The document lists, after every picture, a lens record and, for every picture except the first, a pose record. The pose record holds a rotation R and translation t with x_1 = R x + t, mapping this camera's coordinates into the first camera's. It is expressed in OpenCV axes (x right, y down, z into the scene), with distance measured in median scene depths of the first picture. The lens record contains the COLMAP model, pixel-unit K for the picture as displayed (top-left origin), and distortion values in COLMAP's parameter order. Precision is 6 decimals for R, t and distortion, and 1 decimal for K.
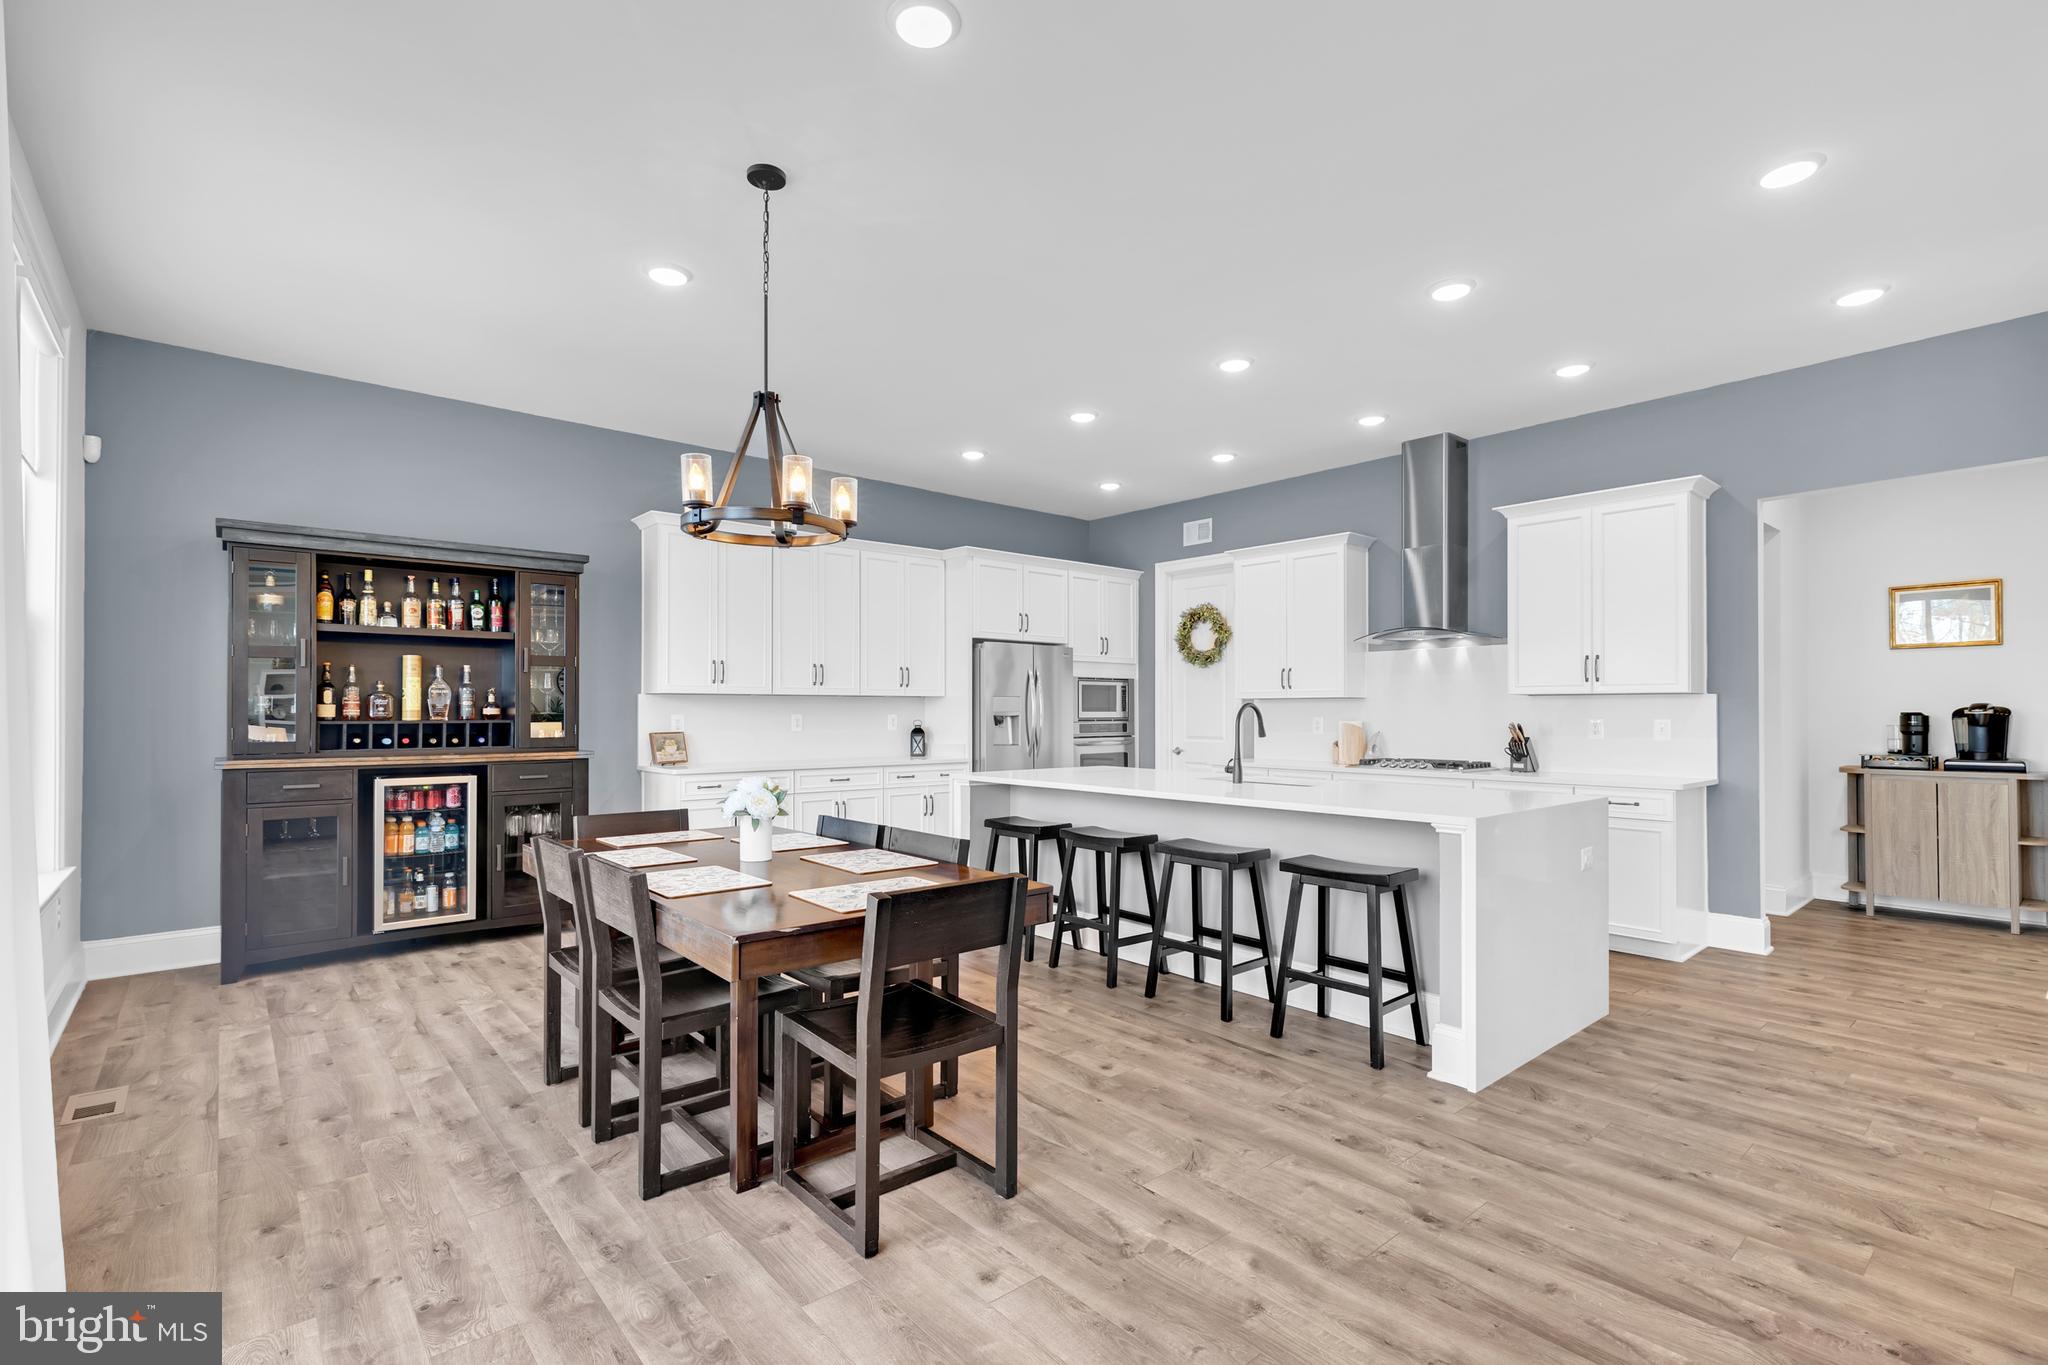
lens RADIAL K [[945.3, 0, 1025.5], [0, 945.3, 695.8], [0, 0, 1]] dist [0.002494, 0.000843]
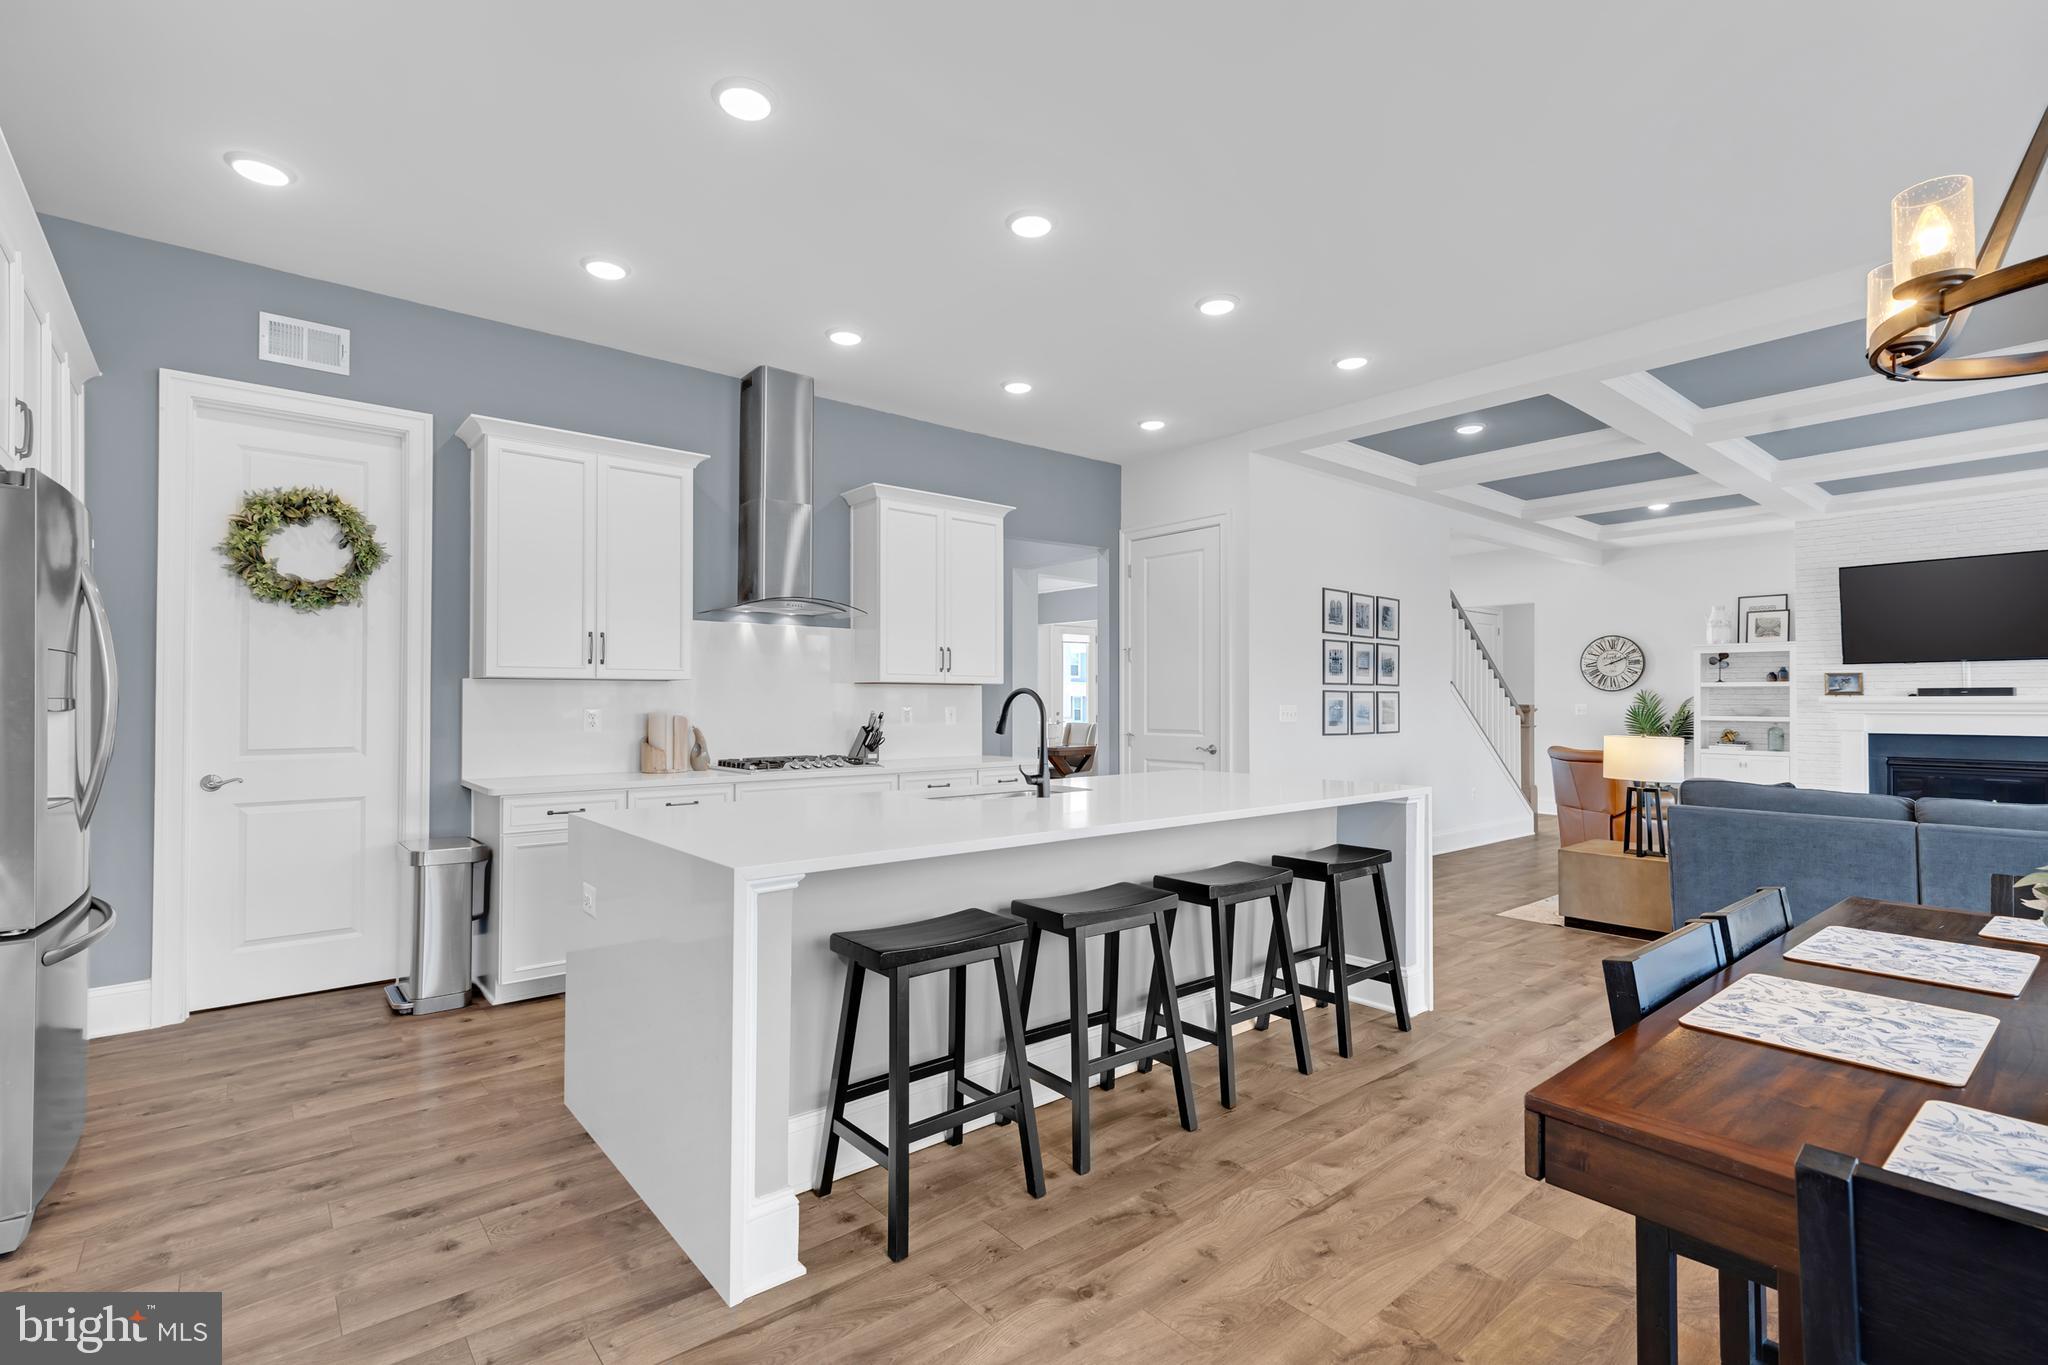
lens RADIAL K [[945.3, 0, 1024.3], [0, 945.3, 681.1], [0, 0, 1]] dist [0.002494, 0.000843]
pose [[0.032889, 0.014195, 0.999358, -0.471692], [-0.008970, 0.999863, -0.013907, 0.014299], [-0.999419, -0.008507, 0.033012, 0.933889]]
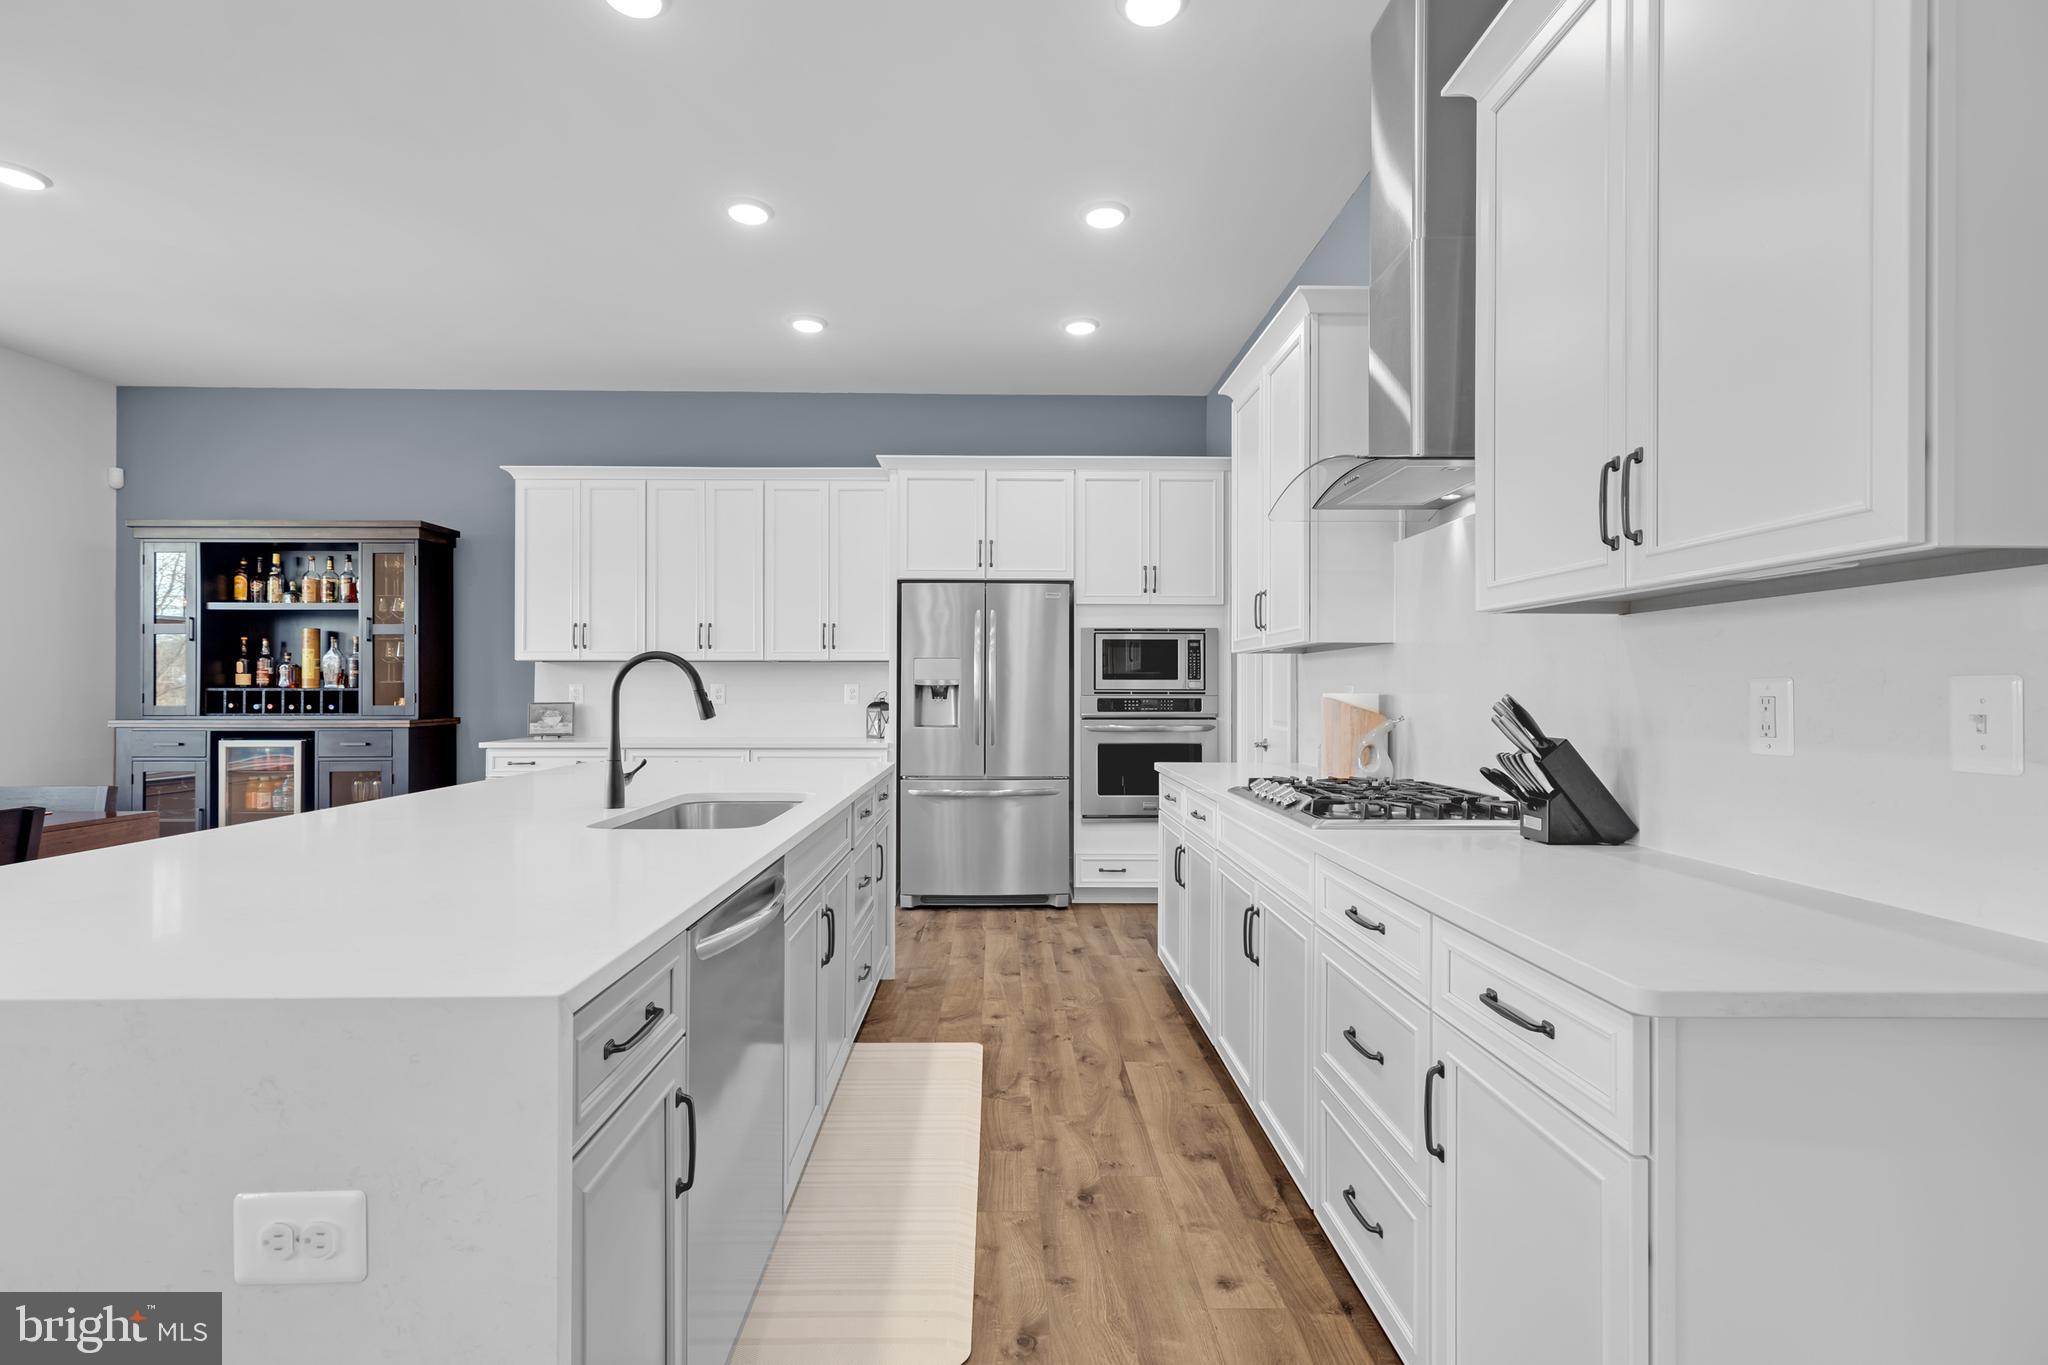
lens RADIAL K [[945.3, 0, 1017.4], [0, 945.3, 678.9], [0, 0, 1]] dist [0.002494, 0.000843]
pose [[0.768130, -0.006861, -0.640257, 0.694119], [0.010649, 0.999941, 0.002060, 0.022178], [0.640205, -0.008401, 0.768158, 0.701493]]
